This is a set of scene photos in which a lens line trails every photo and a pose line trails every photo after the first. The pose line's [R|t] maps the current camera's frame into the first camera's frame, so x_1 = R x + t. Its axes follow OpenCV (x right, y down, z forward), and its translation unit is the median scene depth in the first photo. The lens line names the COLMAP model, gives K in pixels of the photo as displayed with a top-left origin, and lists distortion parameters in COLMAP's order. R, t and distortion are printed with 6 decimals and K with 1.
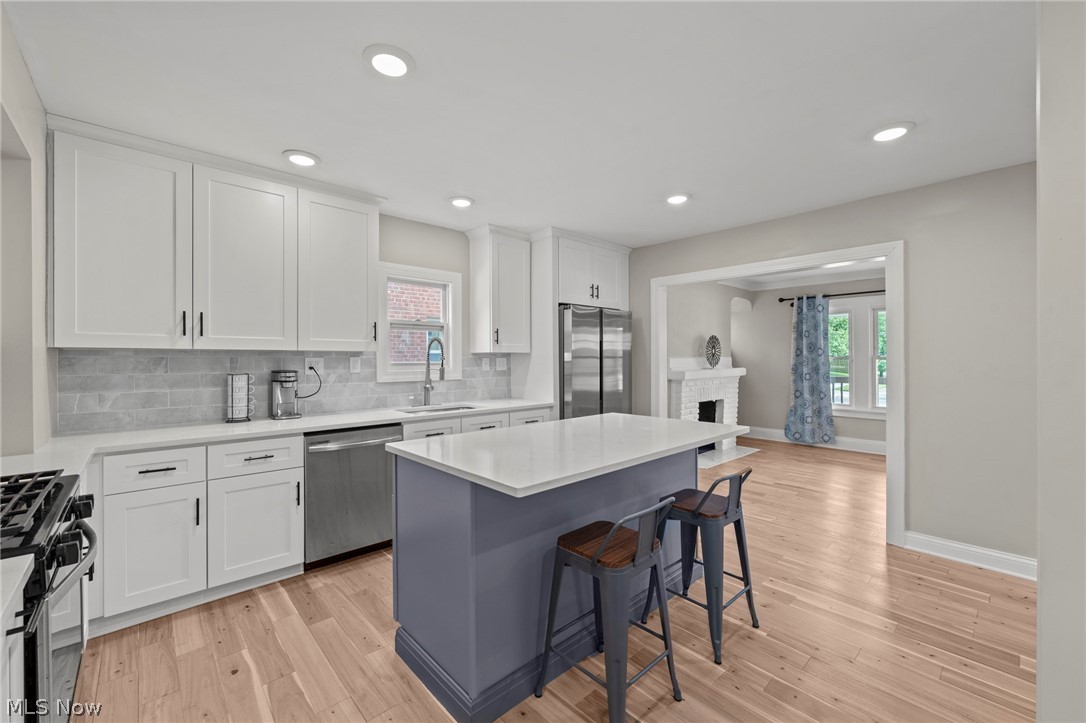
lens RADIAL K [[448.9, 0, 554.0], [0, 448.9, 357.2], [0, 0, 1]] dist [-0.005761, 0.002793]
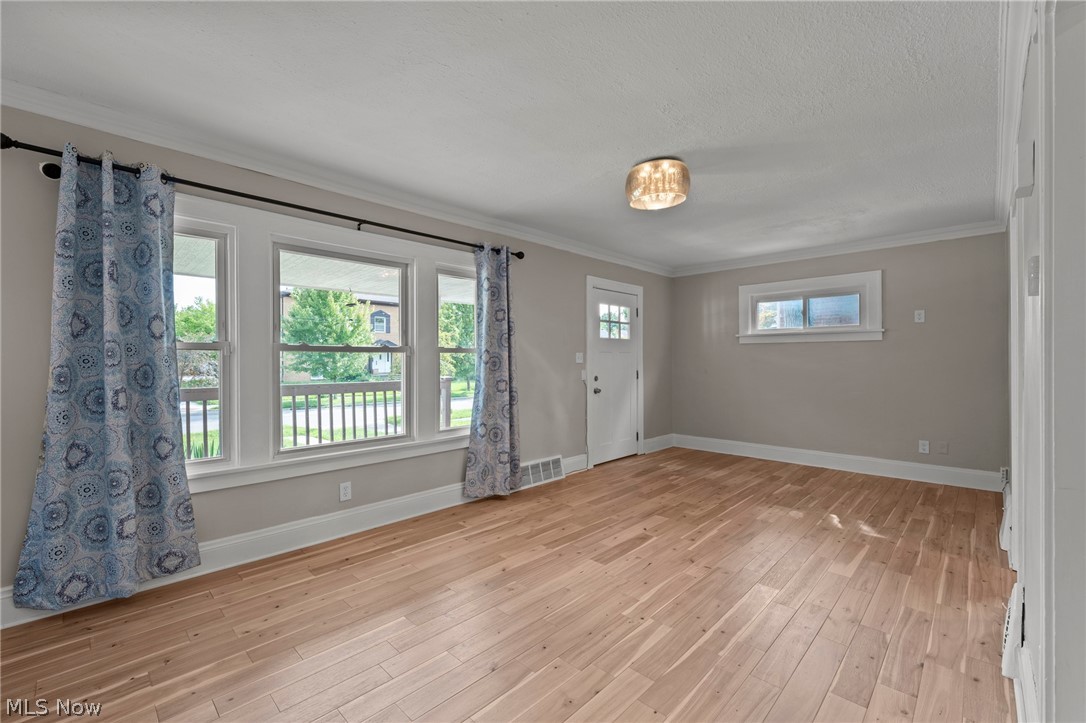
lens RADIAL K [[448.9, 0, 534.5], [0, 448.9, 362.4], [0, 0, 1]] dist [-0.005761, 0.002793]
pose [[-0.035551, 0.001192, 0.999367, 0.357541], [-0.000161, 0.999999, -0.001199, 0.026105], [-0.999368, -0.000204, -0.035550, 1.150952]]
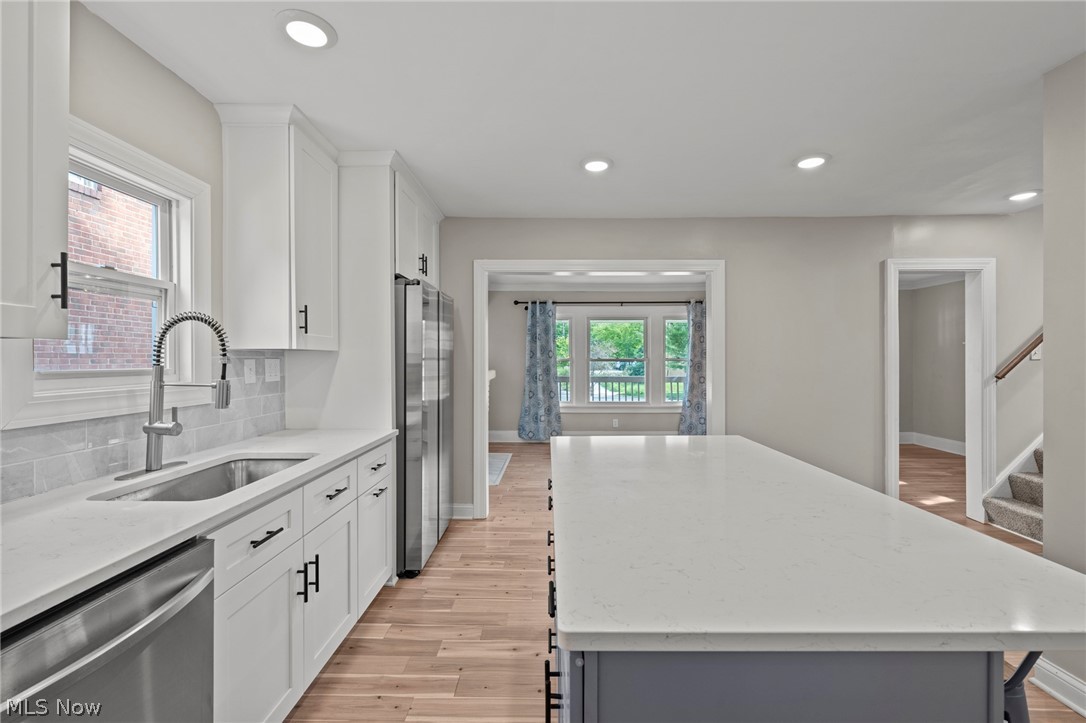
lens RADIAL K [[448.9, 0, 538.8], [0, 448.9, 360.8], [0, 0, 1]] dist [-0.005761, 0.002793]
pose [[0.708888, 0.000643, 0.705321, -0.305523], [-0.004286, 0.999985, 0.003396, 0.000558], [-0.705308, -0.005431, 0.708880, 0.413986]]
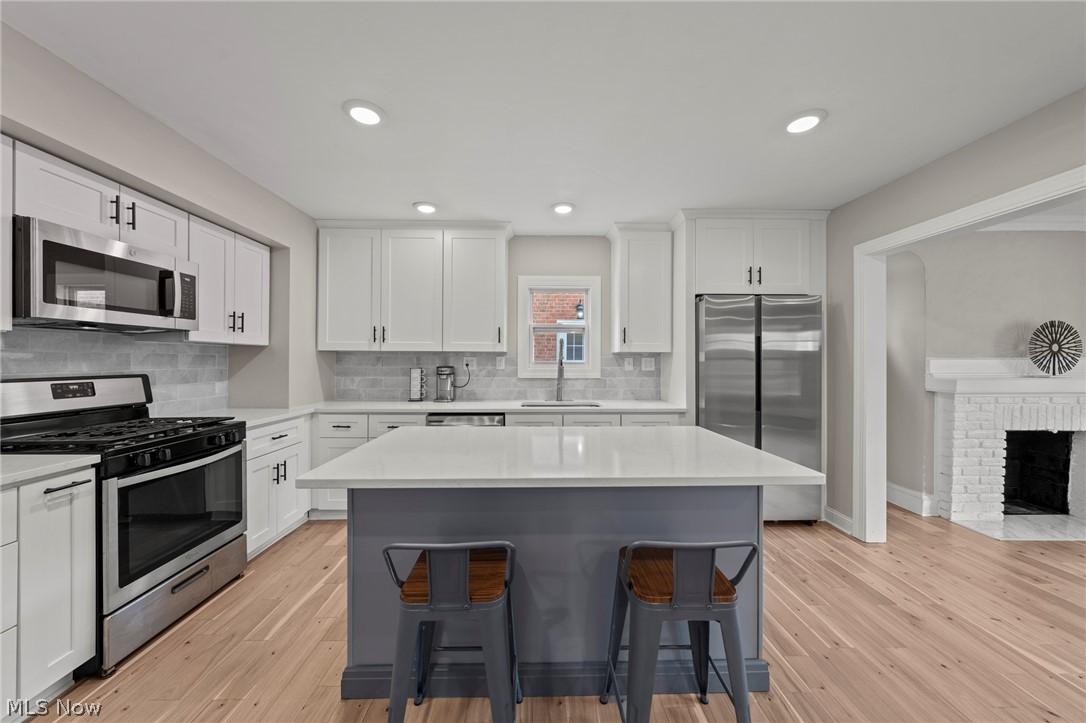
lens RADIAL K [[391.4, 0, 539.6], [0, 391.4, 359.9], [0, 0, 1]] dist [-0.002072, 0.000324]
pose [[0.736878, 0.004869, -0.676008, 0.312411], [-0.002236, 0.999986, 0.004766, 0.003152], [0.676022, -0.002000, 0.736879, 0.243645]]
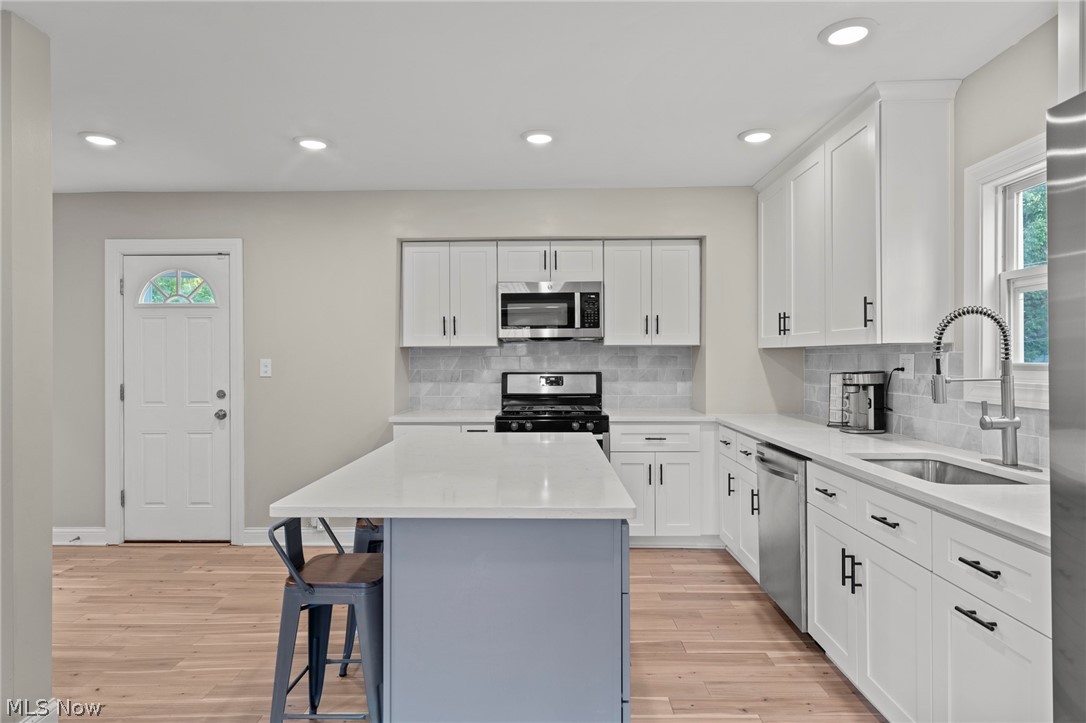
lens RADIAL K [[643.1, 0, 540.5], [0, 643.1, 359.0], [0, 0, 1]] dist [0.007481, -0.000339]
pose [[-0.705155, 0.007677, -0.709012, 0.441432], [0.010270, 0.999947, 0.000612, 0.001634], [0.708979, -0.006850, -0.705196, 1.054555]]
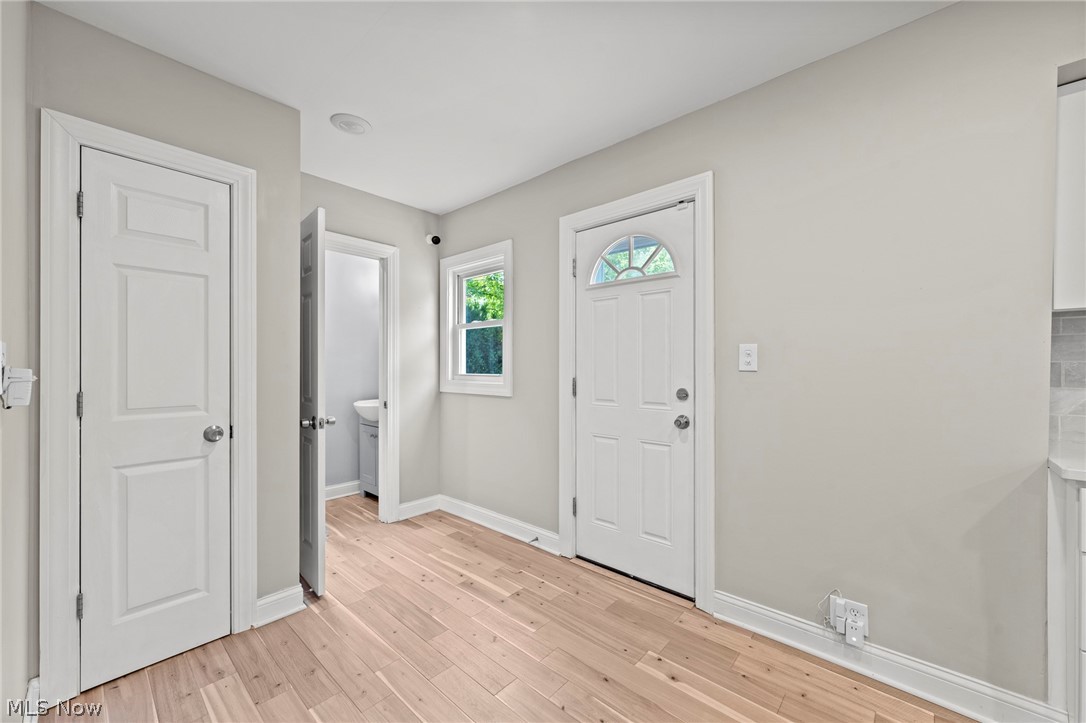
lens RADIAL K [[425.4, 0, 536.6], [0, 425.4, 367.4], [0, 0, 1]] dist [-0.013937, 0.000537]
pose [[-0.998421, 0.006748, -0.055760, 0.249707], [0.006828, 0.999976, -0.001238, 0.023675], [0.055751, -0.001617, -0.998443, 0.383307]]
